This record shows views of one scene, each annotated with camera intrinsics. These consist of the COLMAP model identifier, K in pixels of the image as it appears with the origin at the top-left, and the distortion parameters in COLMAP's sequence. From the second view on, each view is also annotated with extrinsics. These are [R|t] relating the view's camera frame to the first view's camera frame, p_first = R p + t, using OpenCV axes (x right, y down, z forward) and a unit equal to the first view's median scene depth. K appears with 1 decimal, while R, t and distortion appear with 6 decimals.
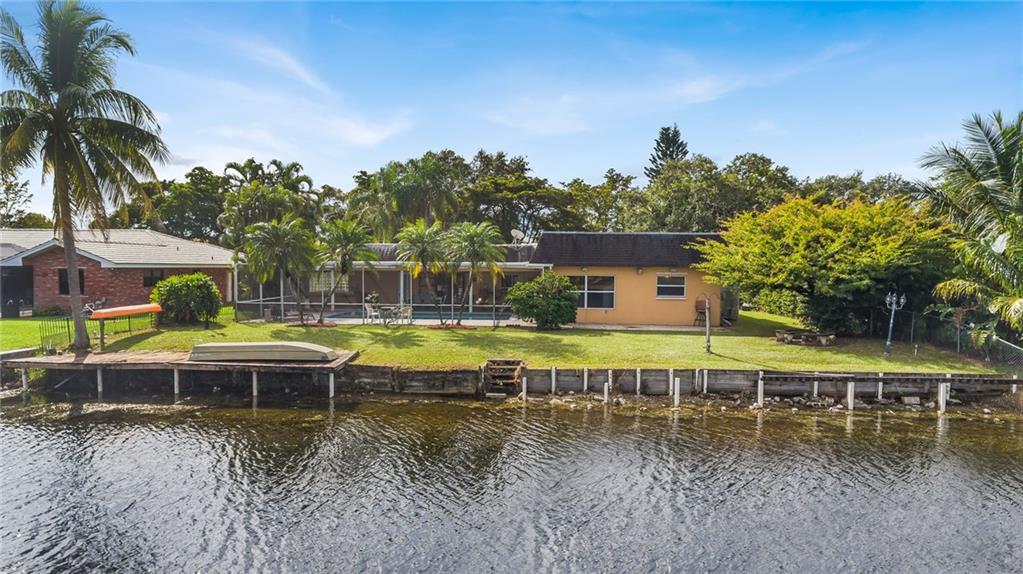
lens RADIAL K [[621.2, 0, 507.9], [0, 621.2, 286.0], [0, 0, 1]] dist [0.004482, 0.002667]
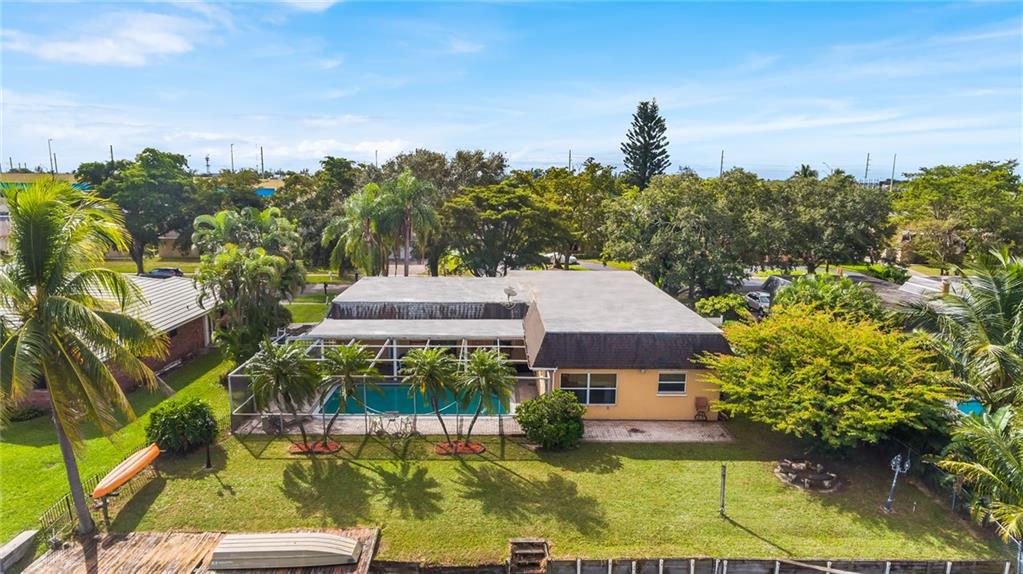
lens RADIAL K [[621.2, 0, 508.8], [0, 621.2, 287.0], [0, 0, 1]] dist [0.004482, 0.002667]
pose [[0.997622, -0.013004, 0.067679, -0.075497], [0.002875, 0.989036, 0.147644, -0.333524], [-0.068857, -0.147098, 0.986722, 0.048693]]
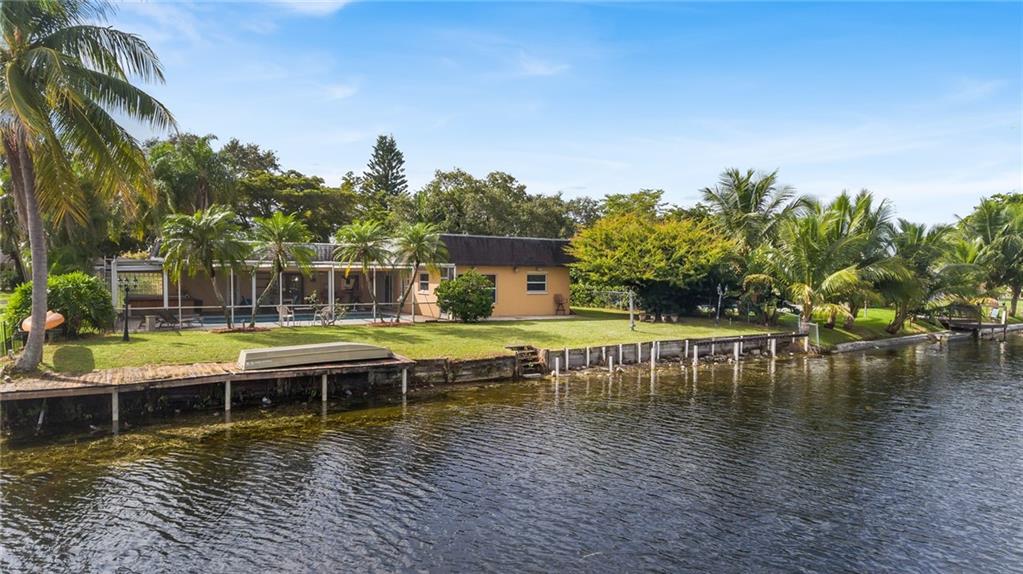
lens RADIAL K [[621.2, 0, 509.7], [0, 621.2, 285.4], [0, 0, 1]] dist [0.004482, 0.002667]
pose [[0.821298, -0.013233, 0.570347, -0.508802], [0.016569, 0.999863, -0.000661, 0.005668], [-0.570259, 0.009993, 0.821404, 0.050619]]
